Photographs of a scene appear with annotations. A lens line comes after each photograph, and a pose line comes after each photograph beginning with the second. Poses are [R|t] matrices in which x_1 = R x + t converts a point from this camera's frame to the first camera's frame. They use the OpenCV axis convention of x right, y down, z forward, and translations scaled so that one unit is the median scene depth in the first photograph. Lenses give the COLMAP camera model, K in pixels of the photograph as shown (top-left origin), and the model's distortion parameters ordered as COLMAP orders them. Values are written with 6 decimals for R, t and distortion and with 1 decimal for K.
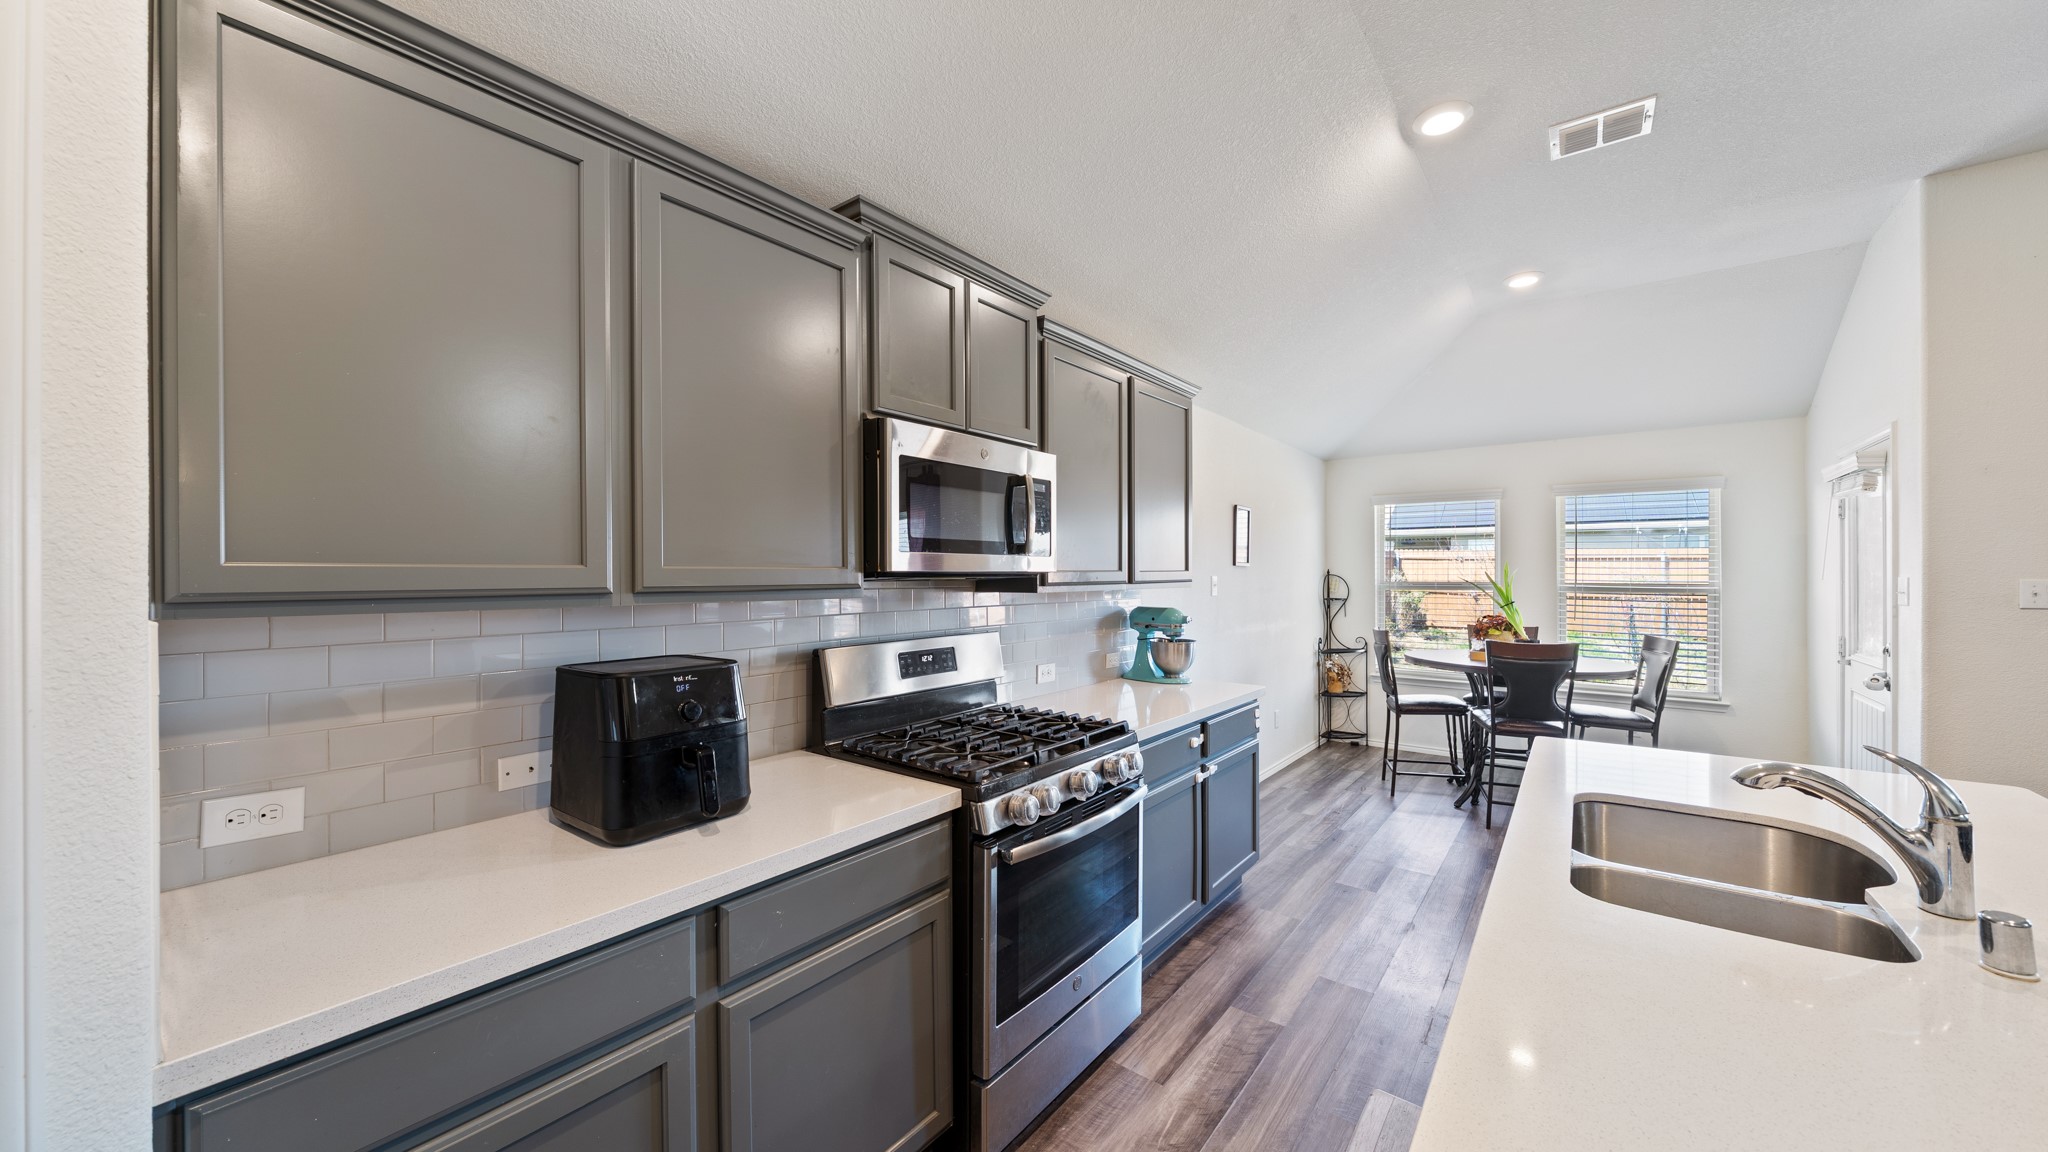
lens RADIAL K [[721.4, 0, 1024.7], [0, 721.4, 571.1], [0, 0, 1]] dist [-0.004830, -0.000372]
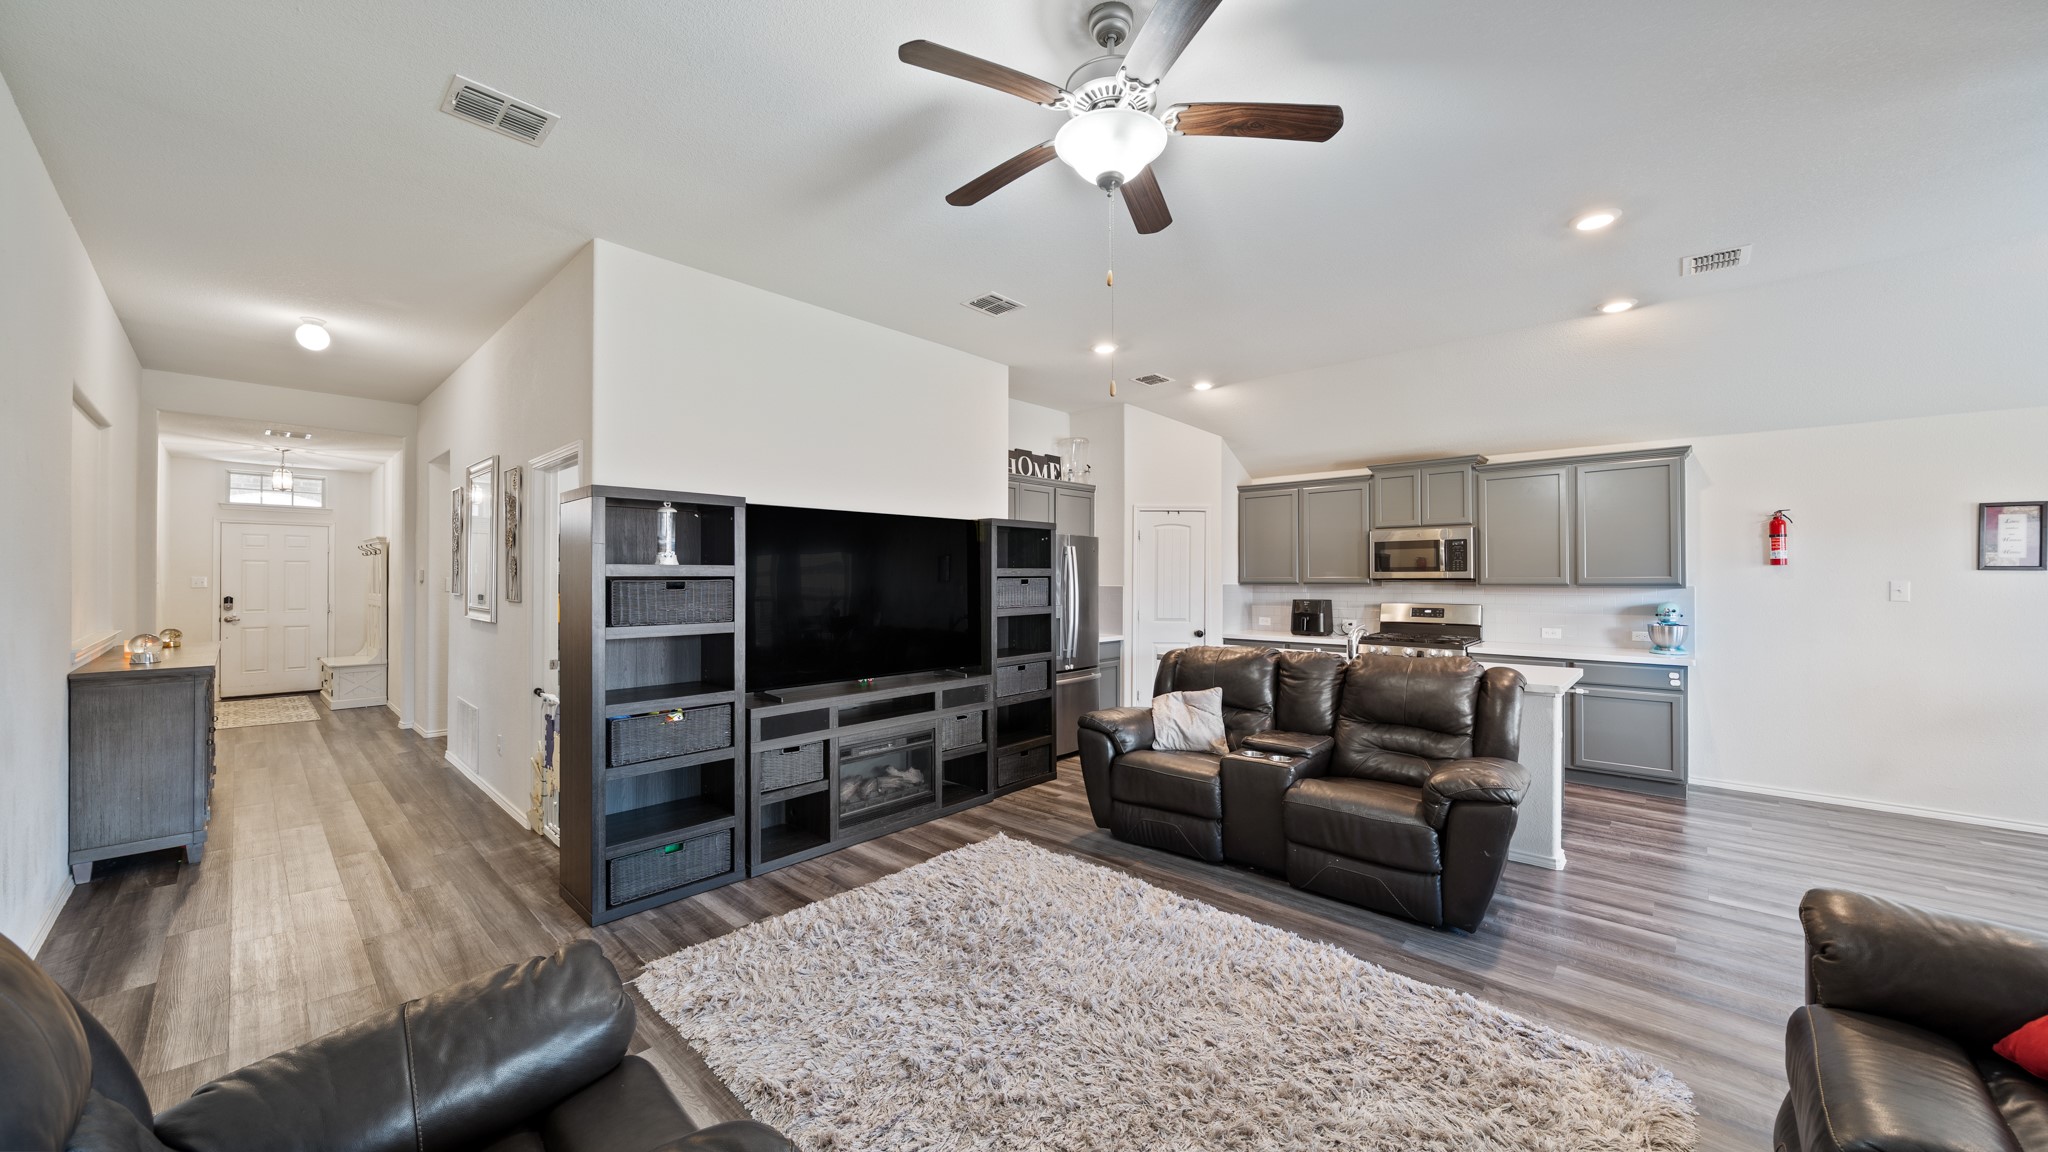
lens RADIAL K [[721.4, 0, 1032.0], [0, 721.4, 574.1], [0, 0, 1]] dist [-0.004830, -0.000372]
pose [[-0.075254, -0.007052, -0.997139, 2.781694], [0.002890, 0.999969, -0.007290, 0.000413], [0.997160, -0.003431, -0.075231, -0.267648]]
